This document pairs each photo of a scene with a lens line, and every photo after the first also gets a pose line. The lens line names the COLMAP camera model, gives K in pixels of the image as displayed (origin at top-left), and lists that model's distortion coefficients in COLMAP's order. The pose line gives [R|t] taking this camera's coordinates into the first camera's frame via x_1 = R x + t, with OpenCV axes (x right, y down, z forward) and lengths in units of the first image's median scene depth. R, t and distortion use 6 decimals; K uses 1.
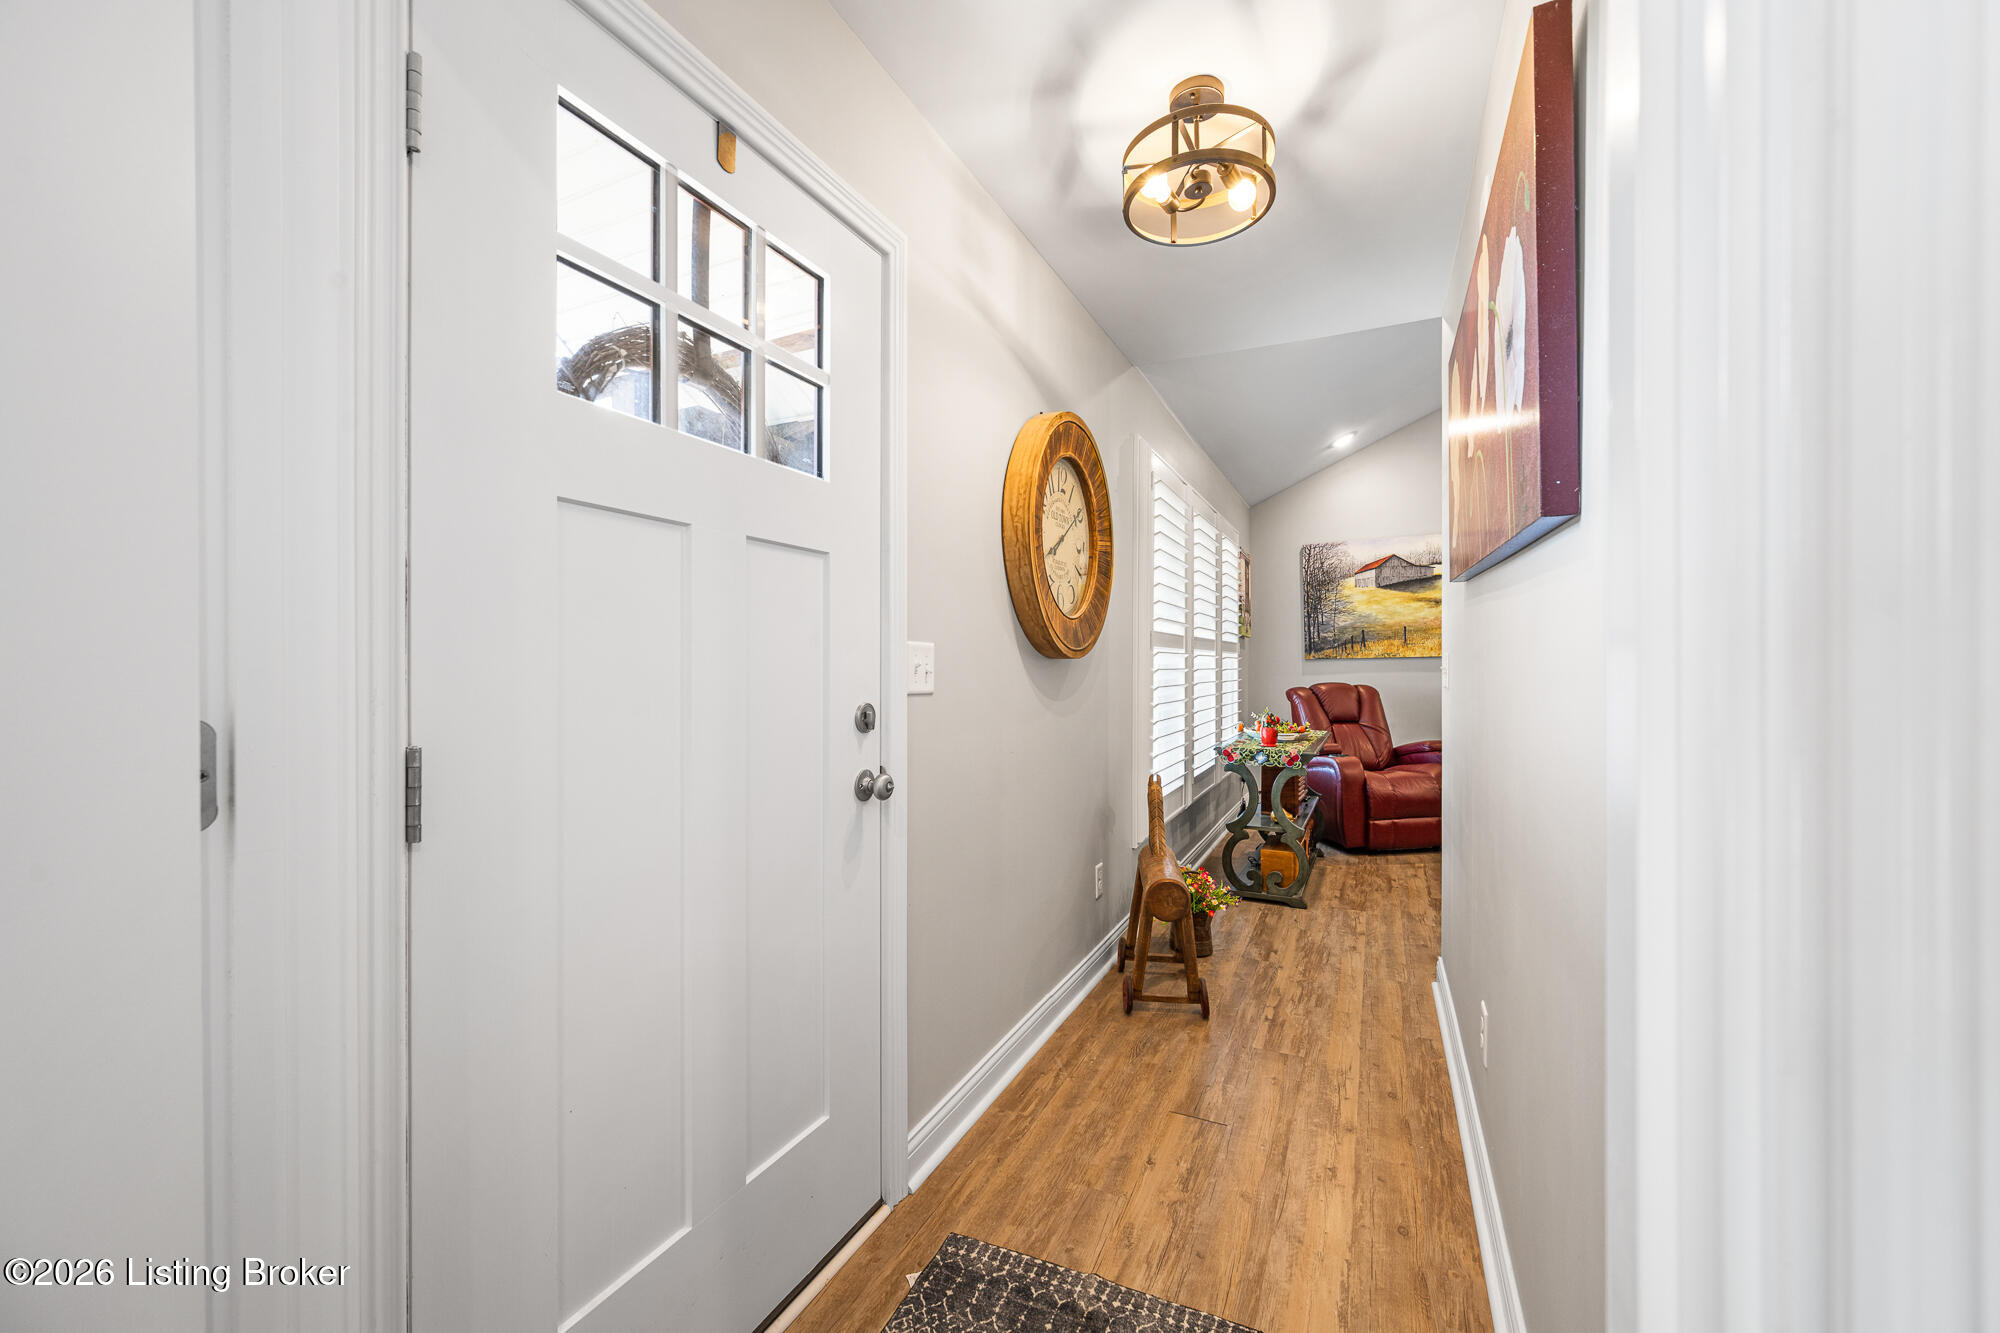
lens RADIAL K [[791.0, 0, 1002.6], [0, 791.0, 668.6], [0, 0, 1]] dist [0.000031, -0.000028]
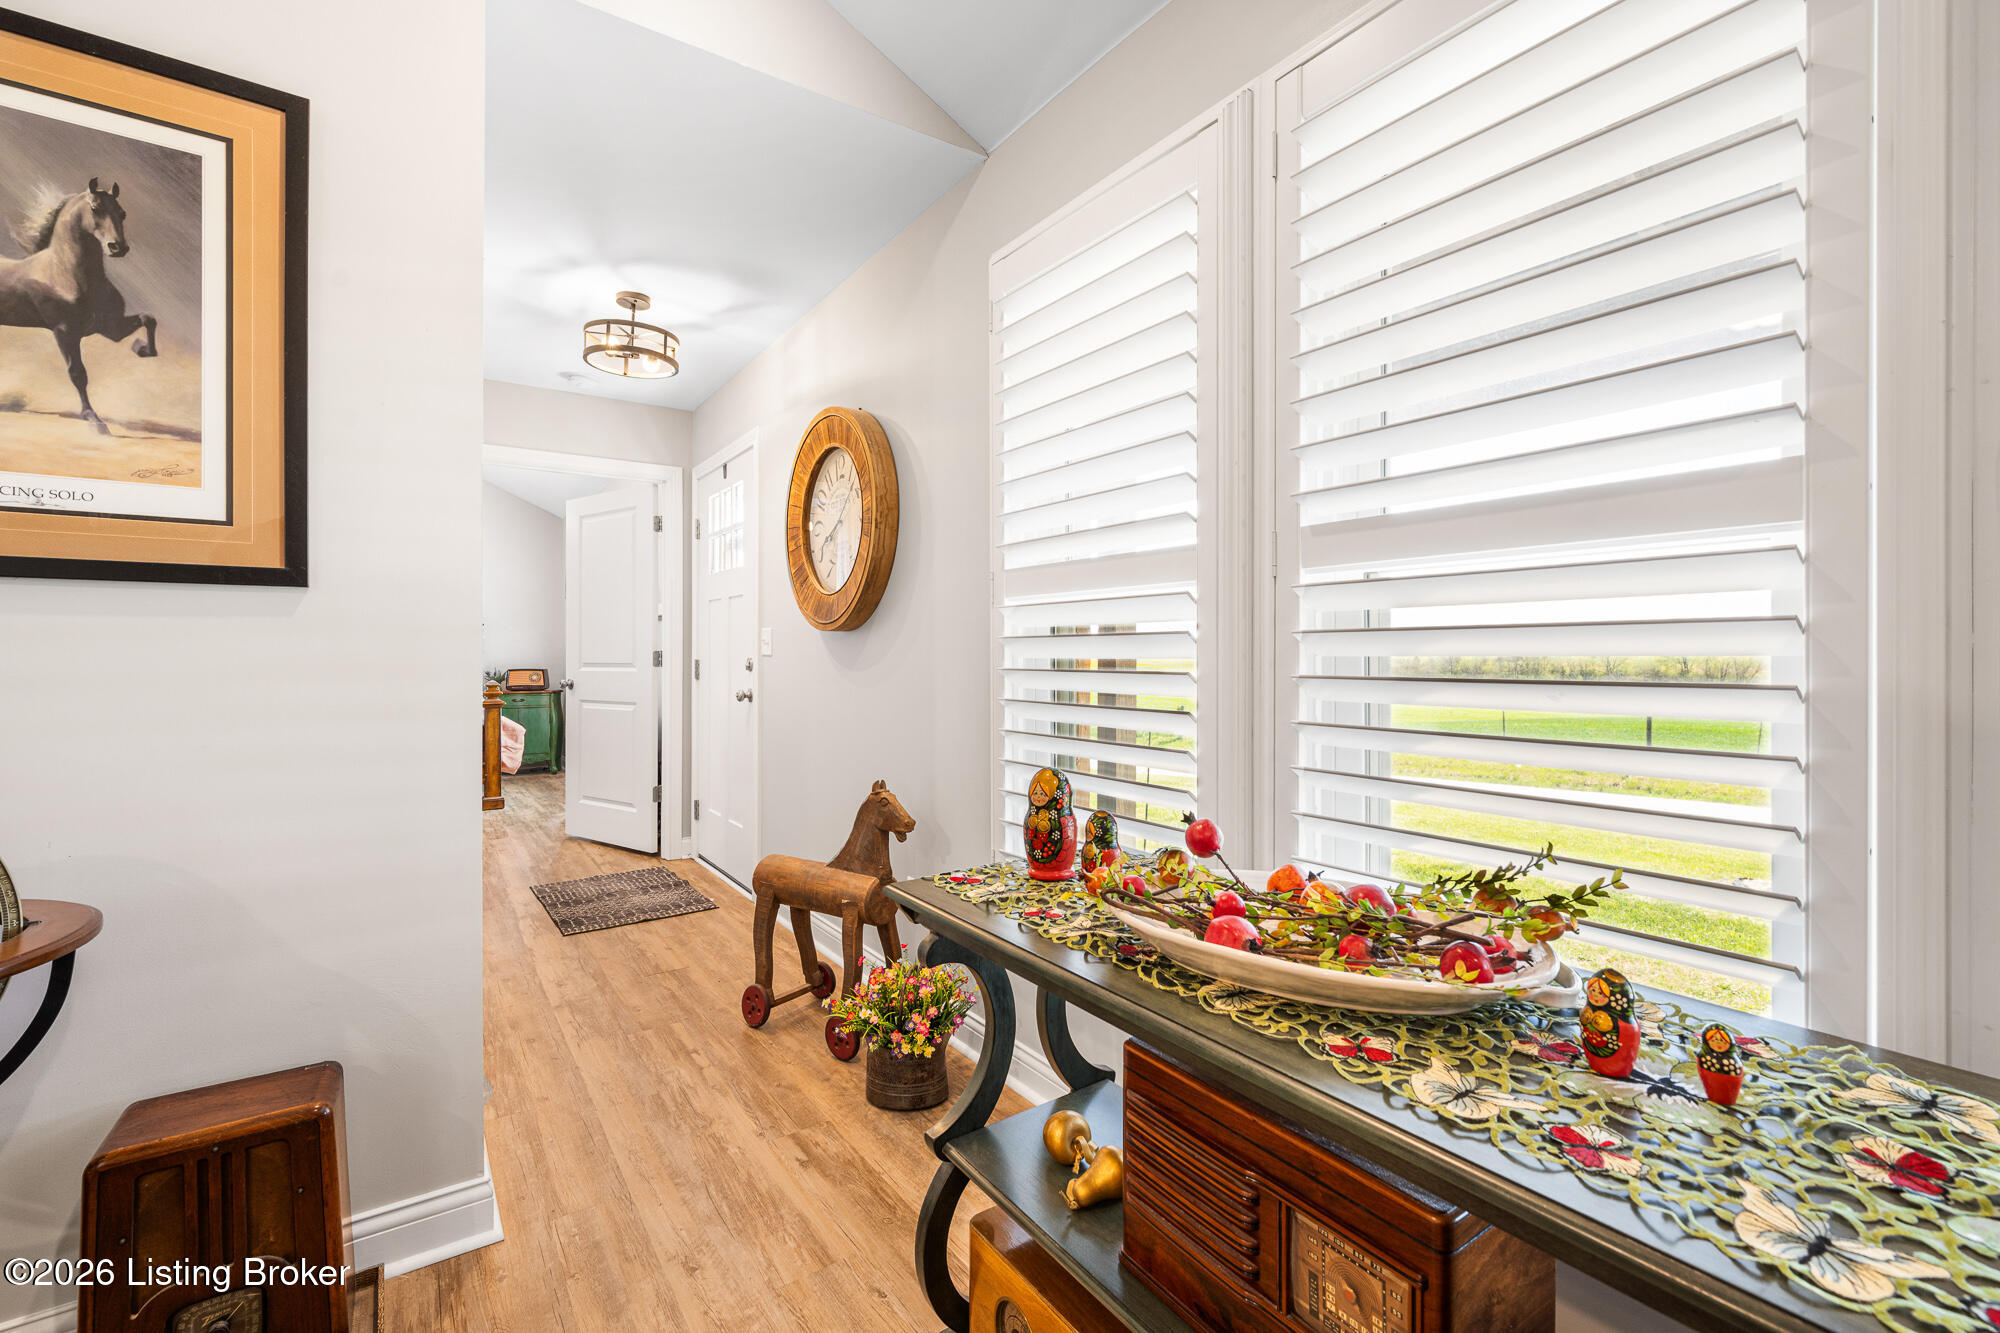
lens RADIAL K [[836.1, 0, 999.0], [0, 836.1, 656.5], [0, 0, 1]] dist [-0.000426, -0.000012]
pose [[-0.487755, 0.000577, -0.872980, 1.039975], [-0.006216, 0.999972, 0.004134, 0.017458], [0.872958, 0.007443, -0.487738, 1.868901]]
